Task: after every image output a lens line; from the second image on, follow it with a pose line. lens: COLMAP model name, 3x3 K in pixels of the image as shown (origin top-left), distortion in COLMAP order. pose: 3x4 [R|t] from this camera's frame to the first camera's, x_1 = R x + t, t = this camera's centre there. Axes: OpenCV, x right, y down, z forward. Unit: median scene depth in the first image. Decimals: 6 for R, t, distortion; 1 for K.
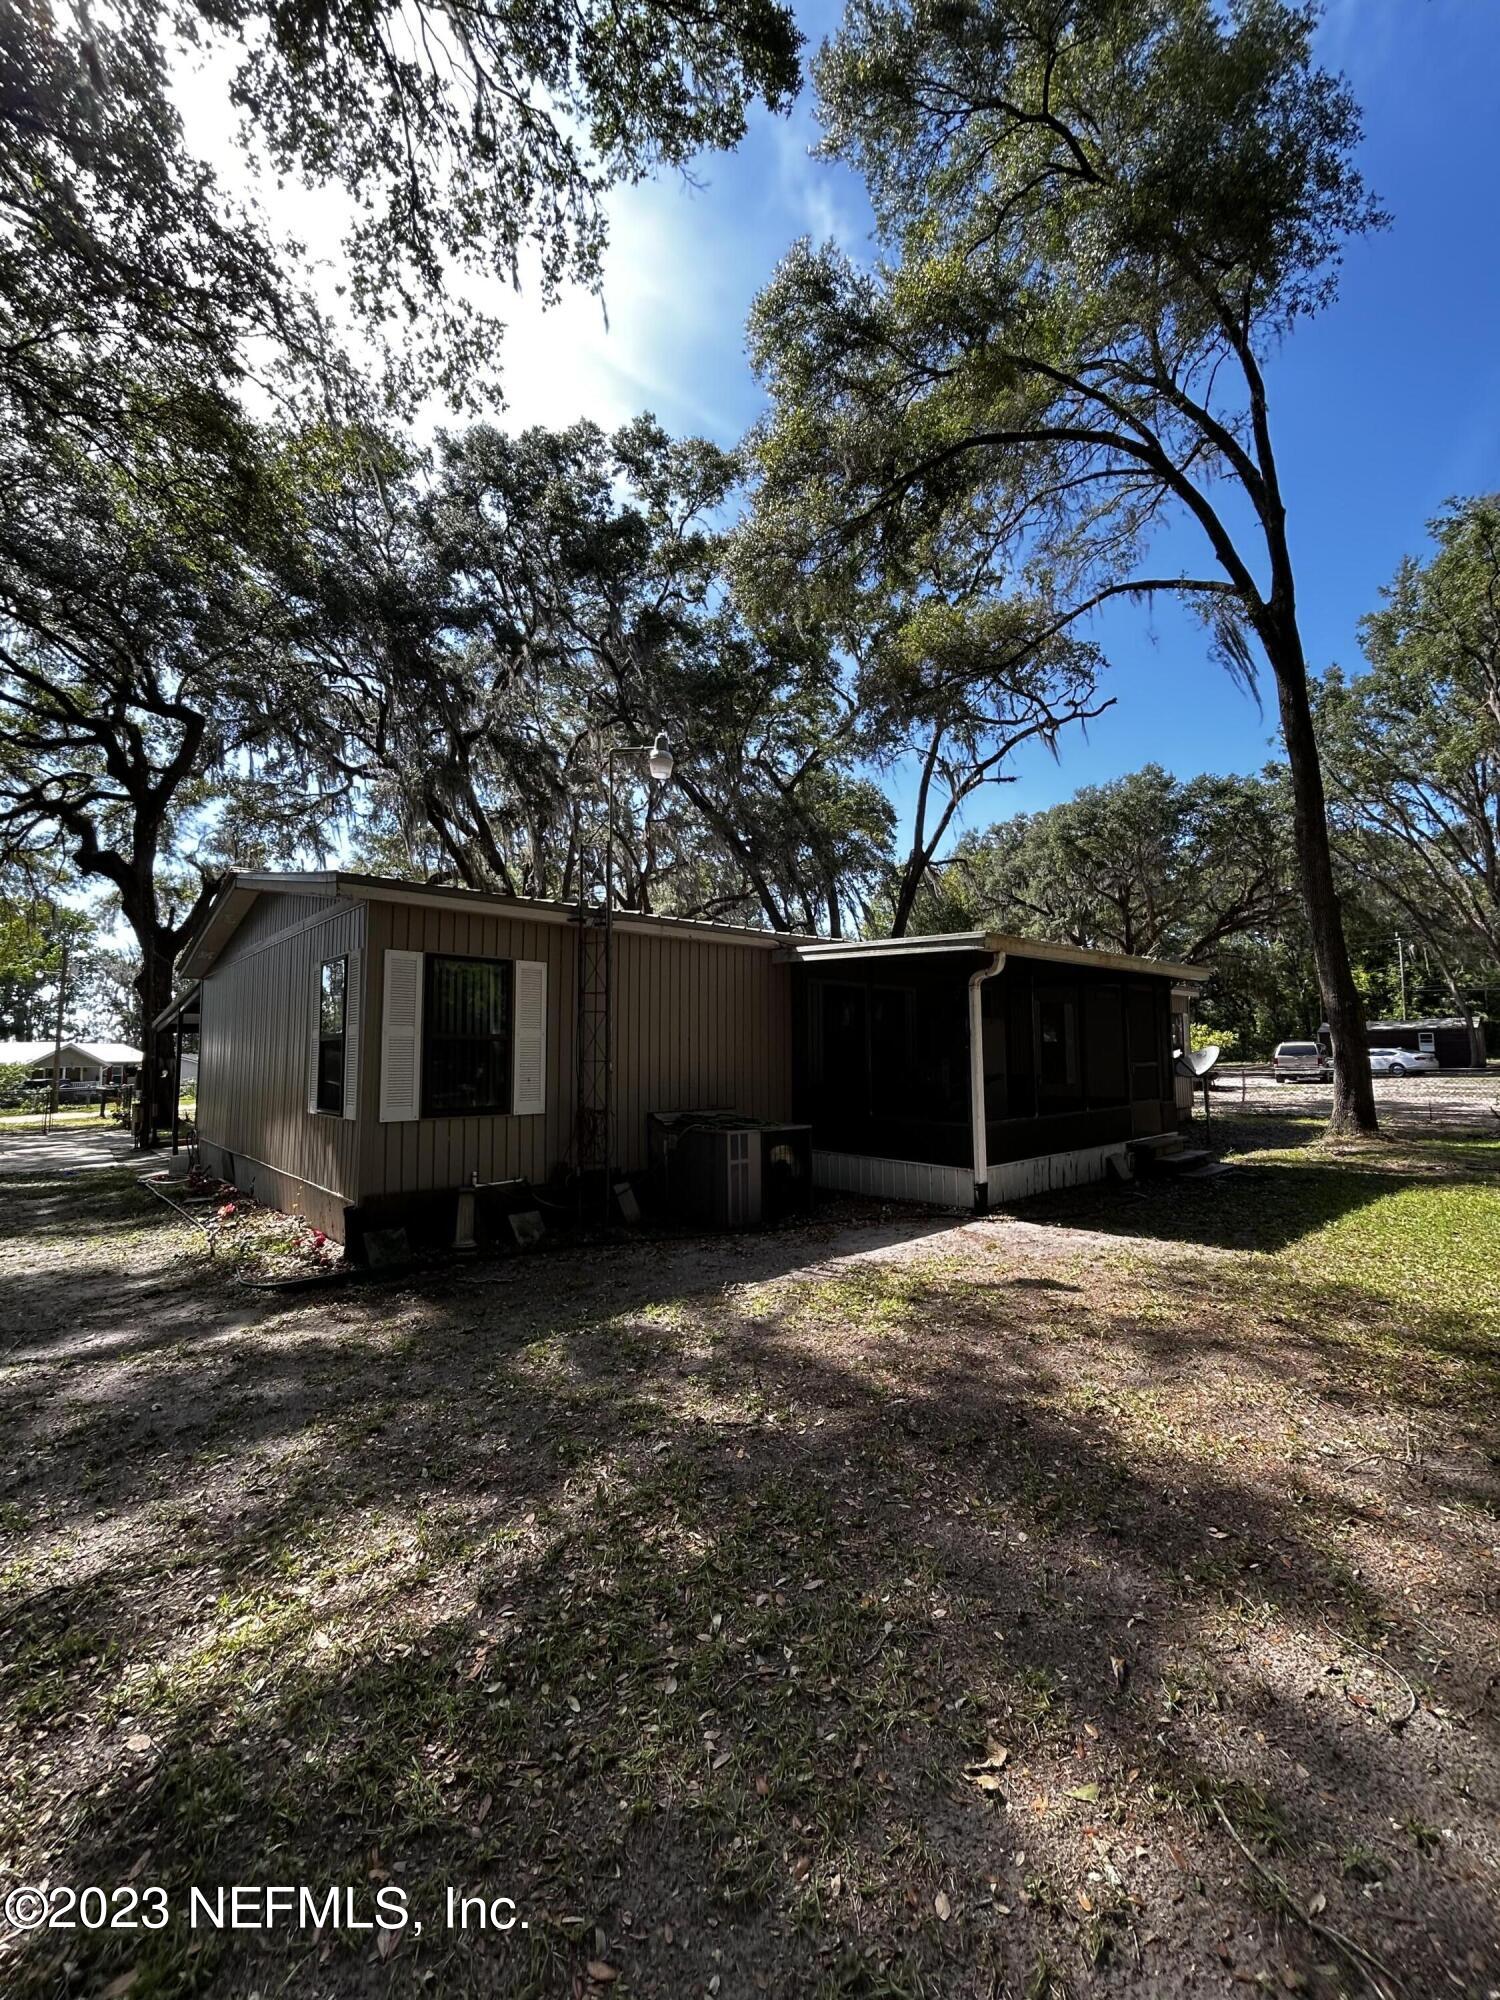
lens RADIAL K [[805.5, 0, 750.0], [0, 805.5, 1000.0], [0, 0, 1]] dist [0.000605, 0.000044]
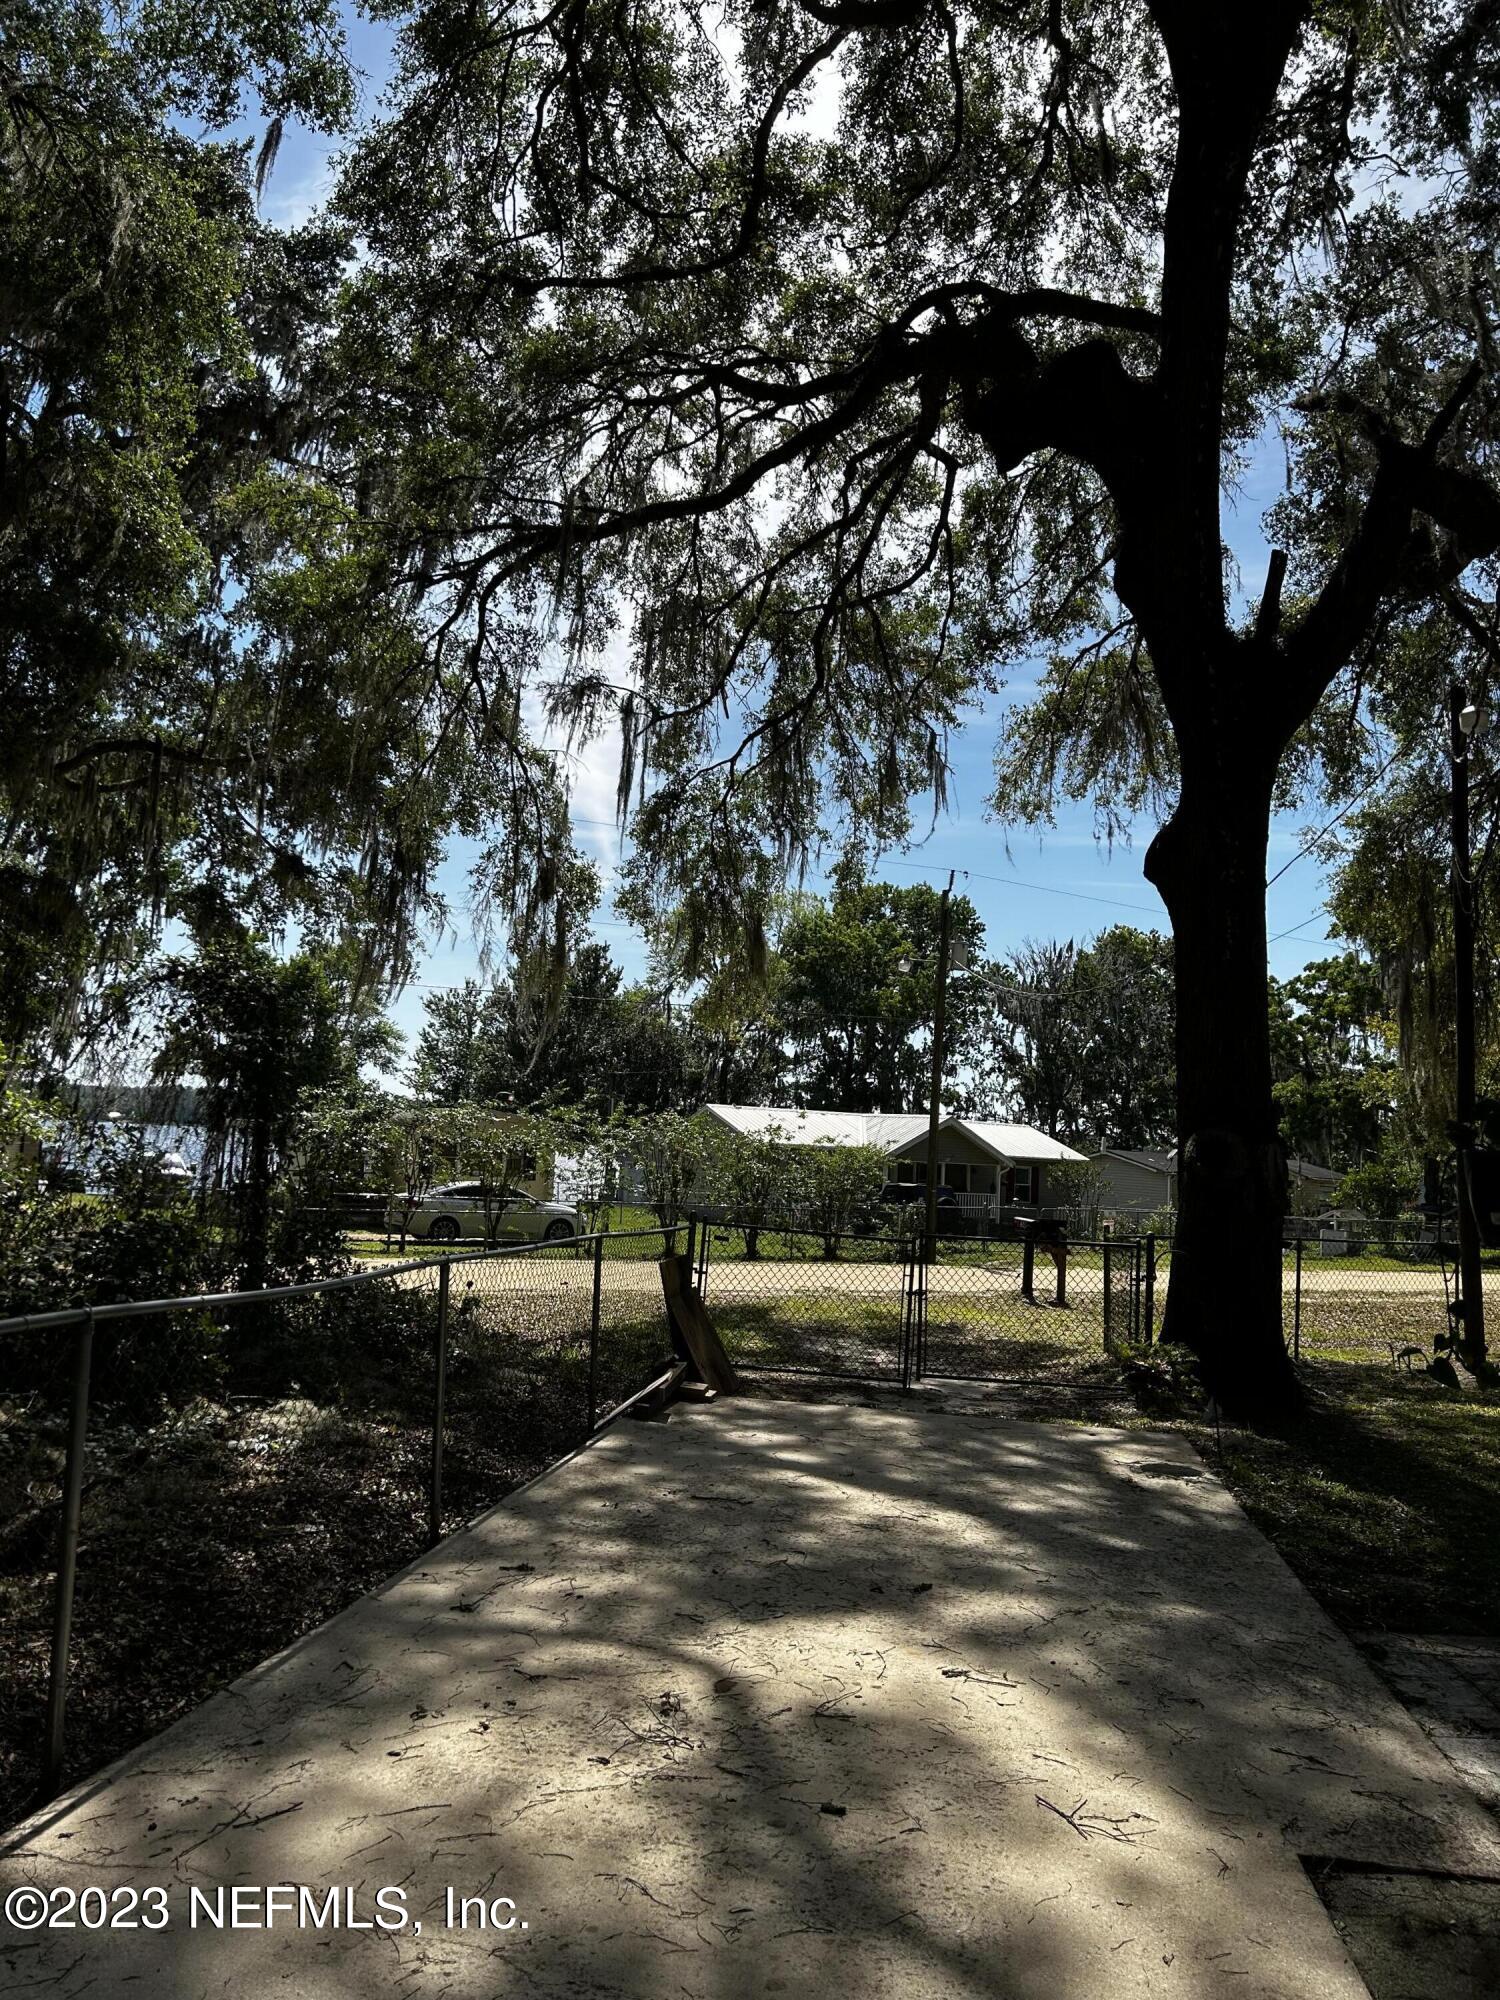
lens RADIAL K [[1515.3, 0, 750.0], [0, 1515.3, 1000.0], [0, 0, 1]] dist [-0.002273, -0.001667]
pose [[0.675491, -0.027913, -0.736839, -0.126134], [-0.006950, 0.998998, -0.044215, 0.013461], [0.737335, 0.034987, 0.674621, 0.145728]]
